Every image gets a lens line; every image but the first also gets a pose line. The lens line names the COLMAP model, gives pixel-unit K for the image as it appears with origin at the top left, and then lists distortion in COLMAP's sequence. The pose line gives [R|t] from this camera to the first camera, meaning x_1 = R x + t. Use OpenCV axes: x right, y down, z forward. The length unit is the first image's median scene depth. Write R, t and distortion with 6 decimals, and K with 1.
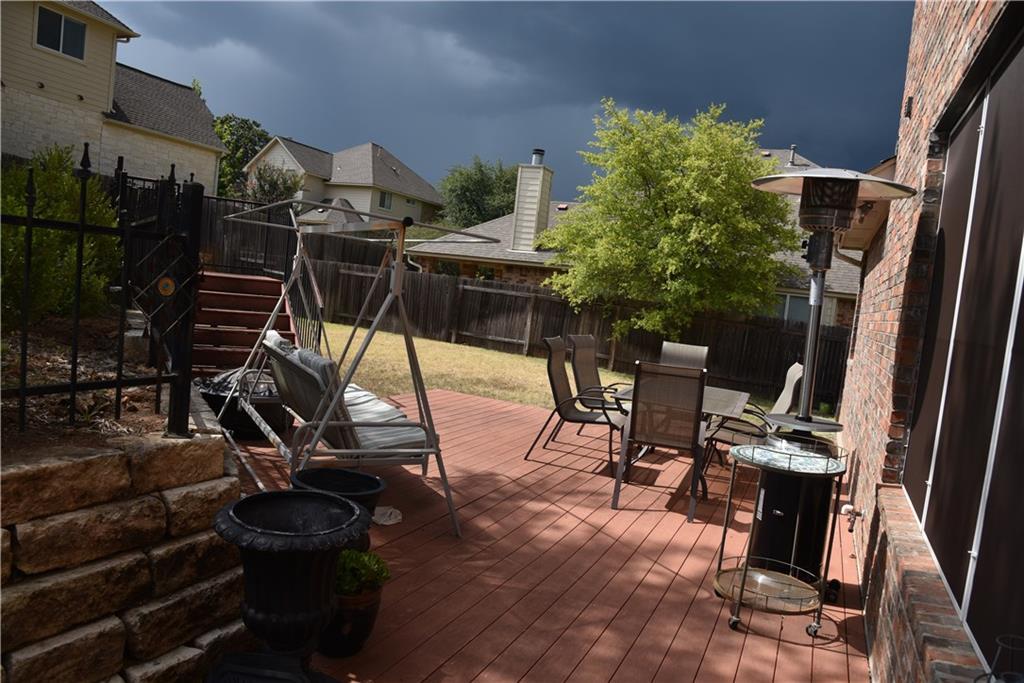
lens RADIAL K [[699.2, 0, 515.9], [0, 699.2, 345.6], [0, 0, 1]] dist [-0.118463, 0.067273]
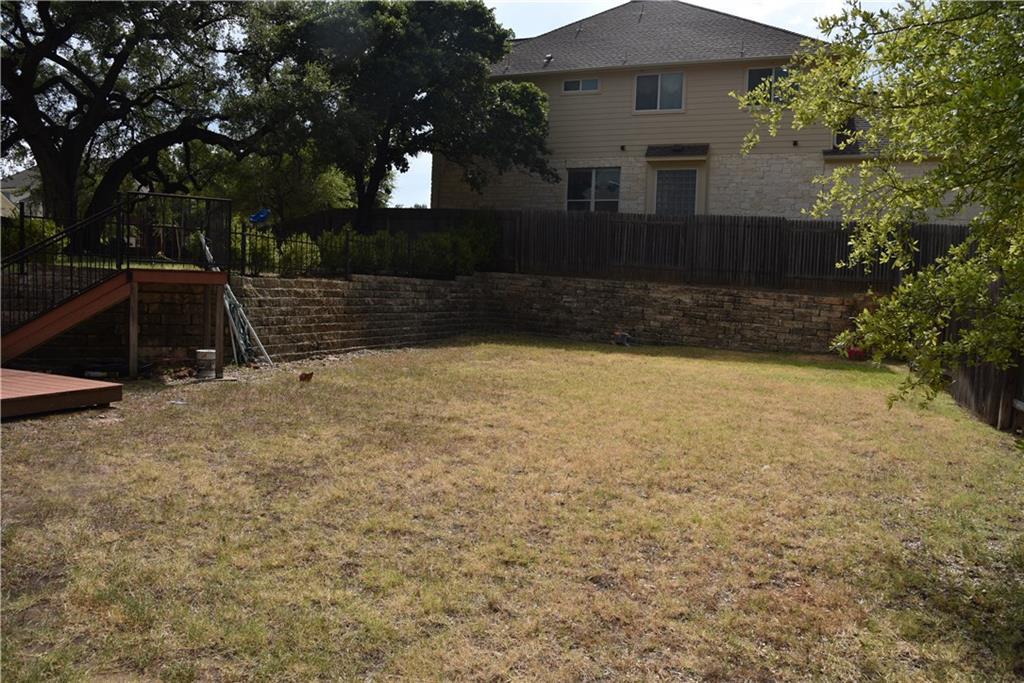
lens RADIAL K [[699.2, 0, 515.9], [0, 699.2, 345.6], [0, 0, 1]] dist [-0.118463, 0.067273]
pose [[0.034254, -0.030518, -0.998947, 0.305561], [-0.112333, 0.993082, -0.034191, -0.007213], [0.993080, 0.113386, 0.030589, 0.629809]]
